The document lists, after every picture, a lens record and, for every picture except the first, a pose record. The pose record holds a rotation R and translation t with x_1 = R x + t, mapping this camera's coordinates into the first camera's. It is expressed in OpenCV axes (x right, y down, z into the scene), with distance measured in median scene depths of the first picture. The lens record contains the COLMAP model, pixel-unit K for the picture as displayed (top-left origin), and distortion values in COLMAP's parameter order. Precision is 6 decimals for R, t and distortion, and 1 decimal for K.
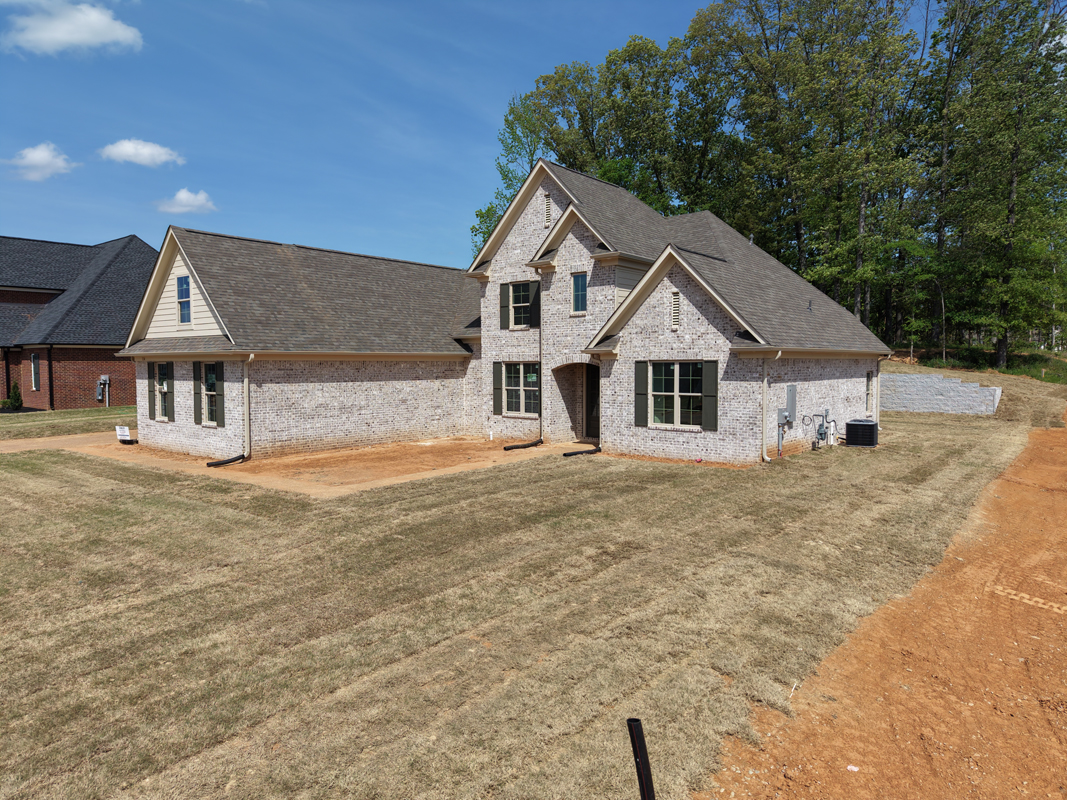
lens RADIAL K [[737.9, 0, 531.0], [0, 737.9, 372.2], [0, 0, 1]] dist [0.038709, 0.002075]
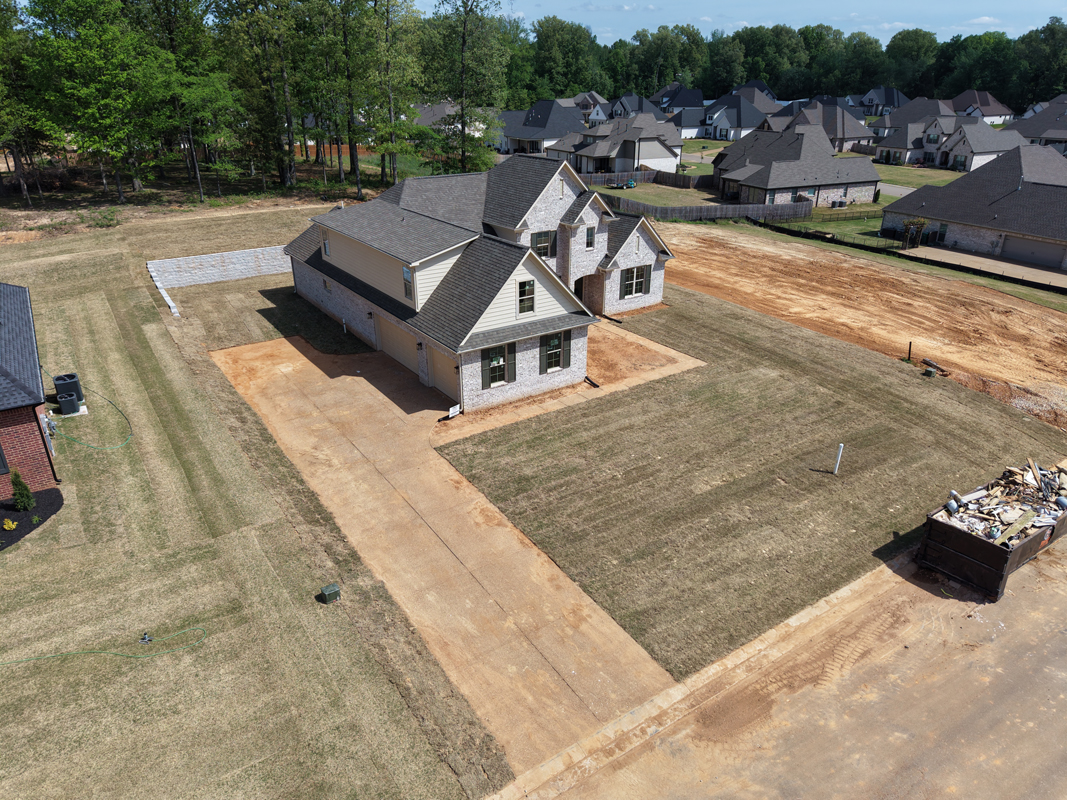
lens RADIAL K [[718.8, 0, 542.3], [0, 718.8, 403.4], [0, 0, 1]] dist [0.037944, -0.005596]
pose [[0.271927, -0.395069, 0.877483, -1.769108], [0.011388, 0.913100, 0.407576, -0.478148], [-0.962251, -0.100838, 0.252795, 0.611713]]
